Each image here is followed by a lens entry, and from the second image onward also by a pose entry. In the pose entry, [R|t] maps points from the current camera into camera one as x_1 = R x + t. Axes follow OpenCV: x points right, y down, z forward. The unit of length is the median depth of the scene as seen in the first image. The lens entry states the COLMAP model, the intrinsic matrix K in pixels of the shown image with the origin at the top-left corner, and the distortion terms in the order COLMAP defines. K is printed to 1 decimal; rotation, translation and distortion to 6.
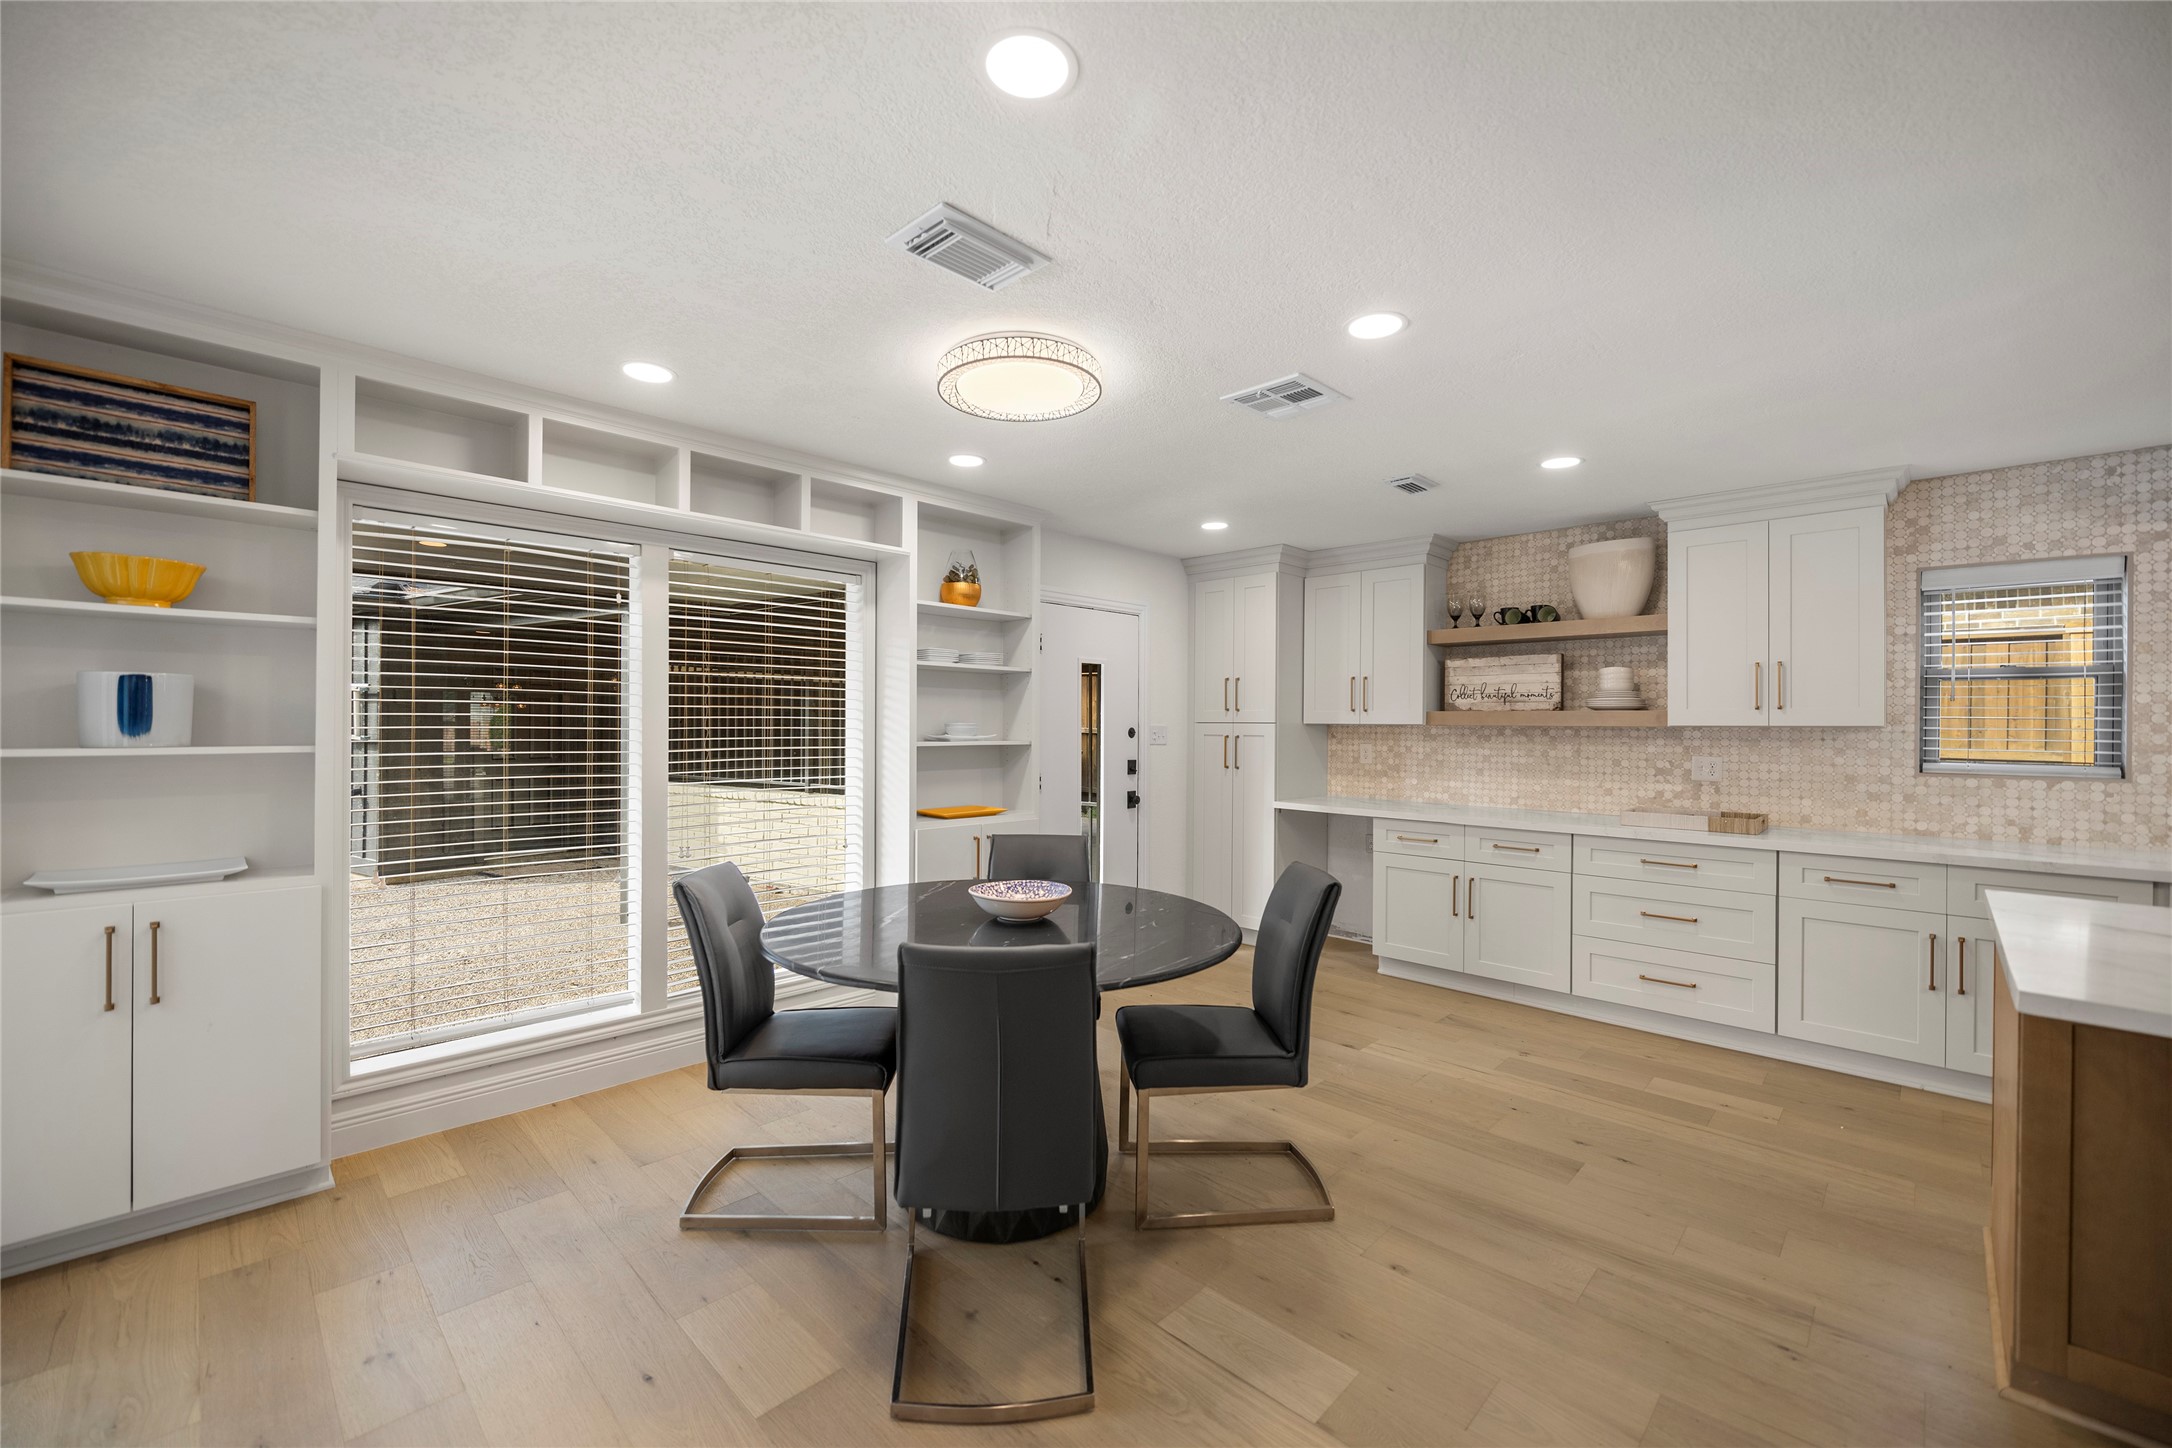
lens RADIAL K [[884.7, 0, 1087.2], [0, 884.7, 726.6], [0, 0, 1]] dist [-0.001354, 0.000482]
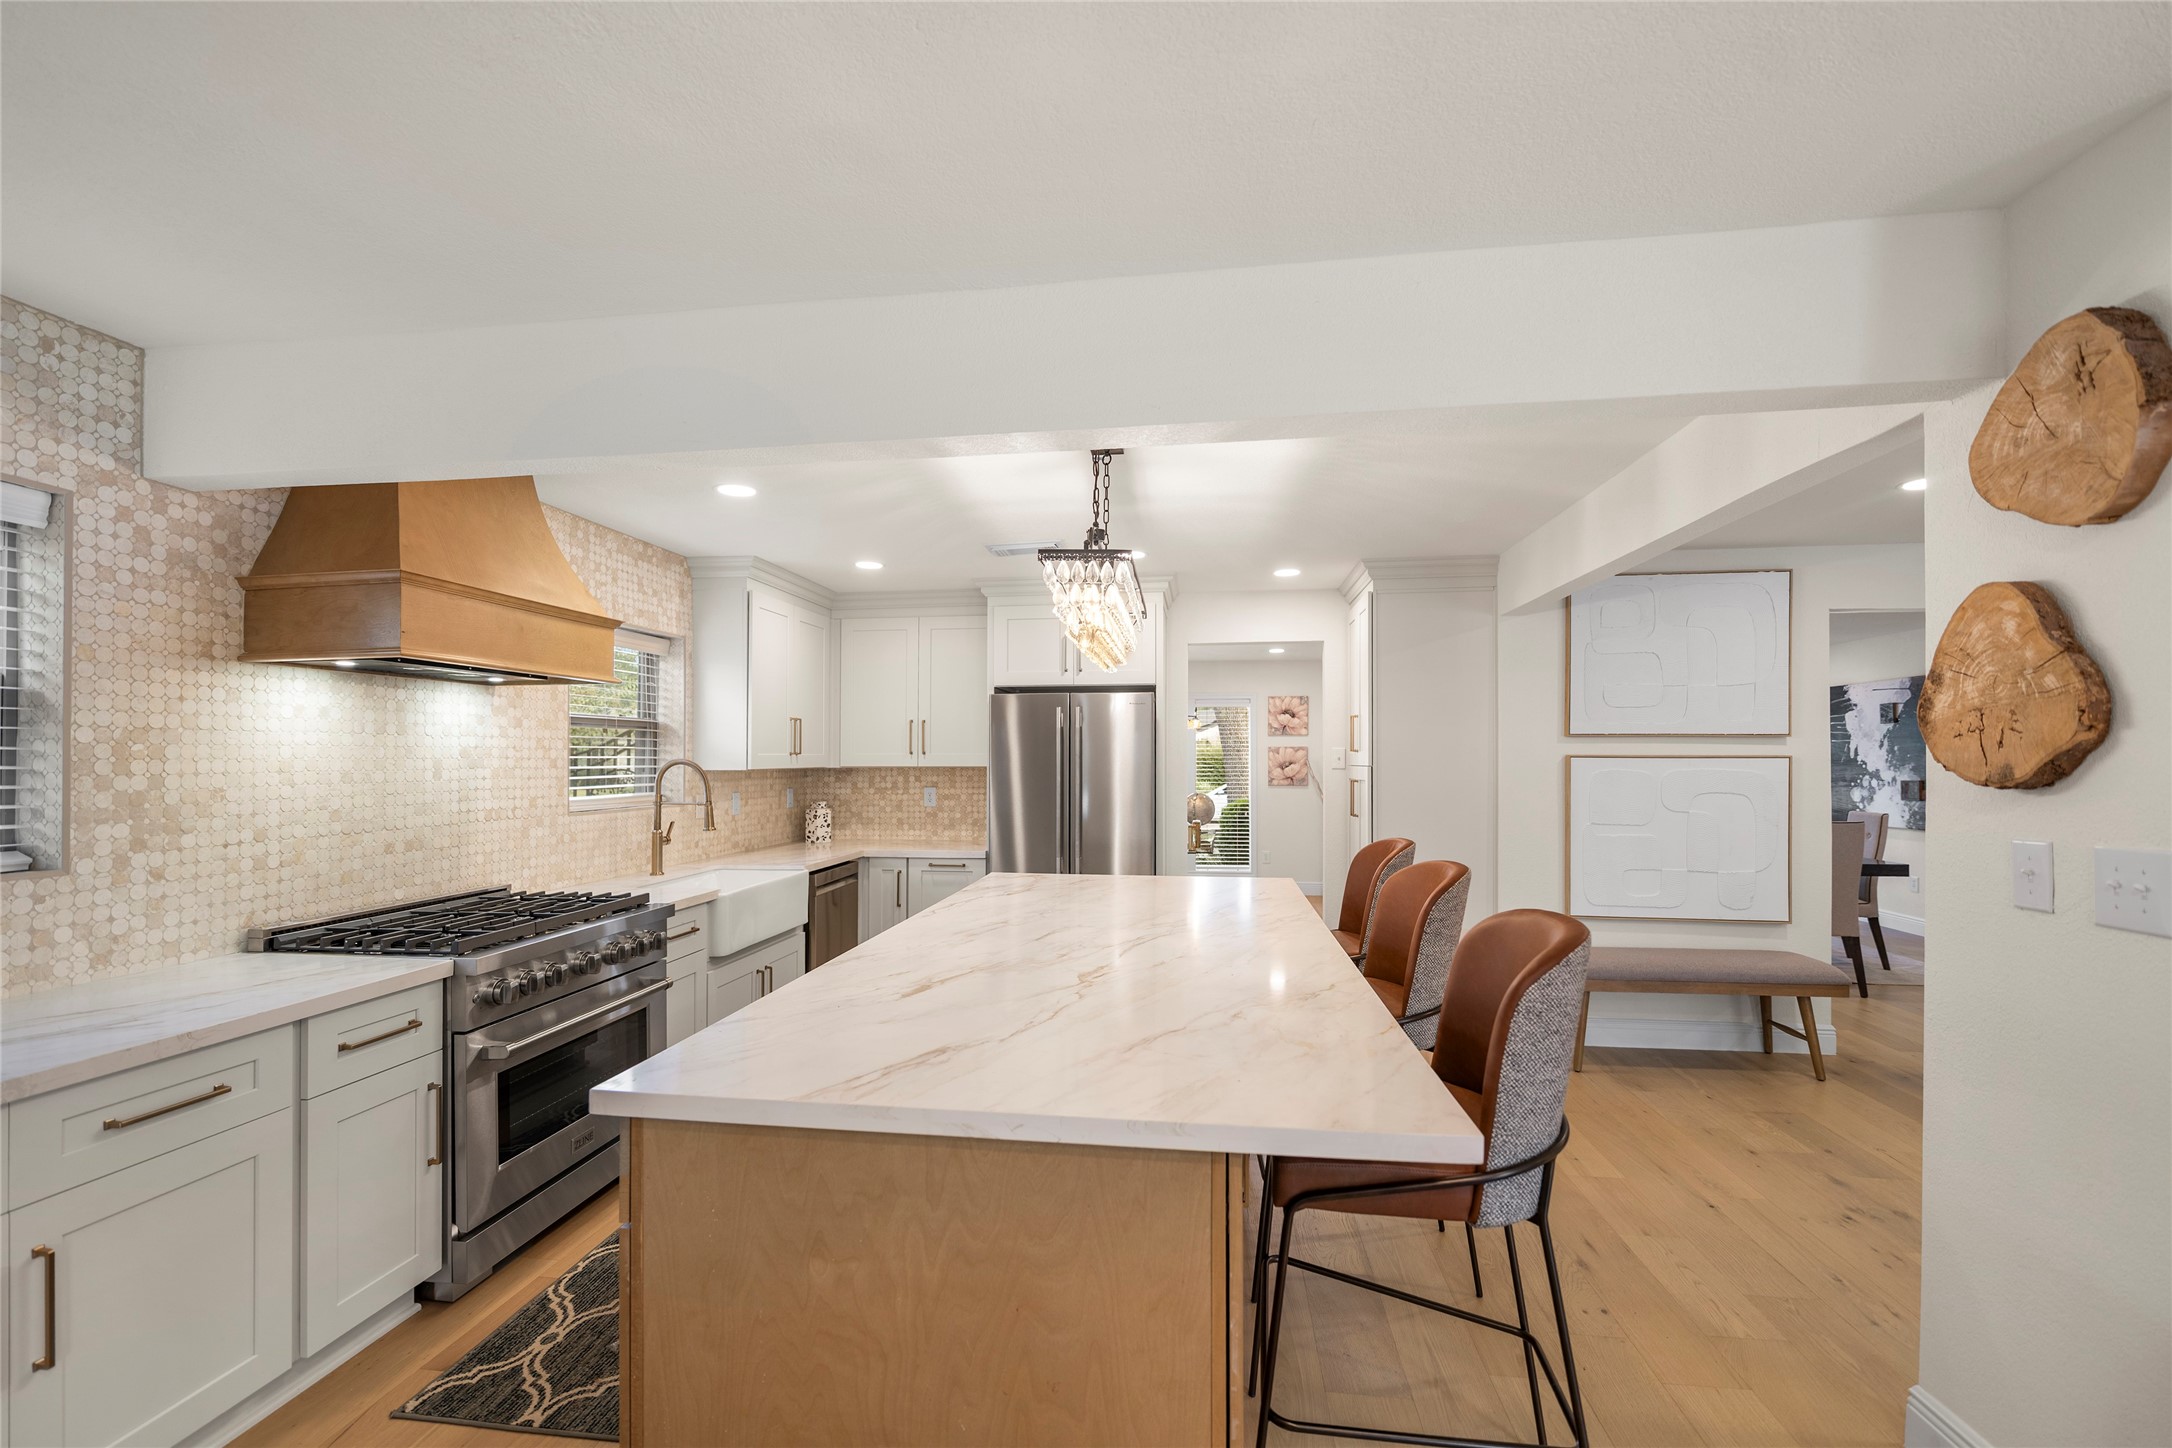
lens RADIAL K [[932.6, 0, 1068.5], [0, 932.6, 745.7], [0, 0, 1]] dist [-0.005227, -0.001097]
pose [[-0.583415, 0.004512, 0.812162, 0.240913], [0.000232, 0.999985, -0.005389, -0.018161], [-0.812174, -0.002956, -0.583407, 0.720035]]
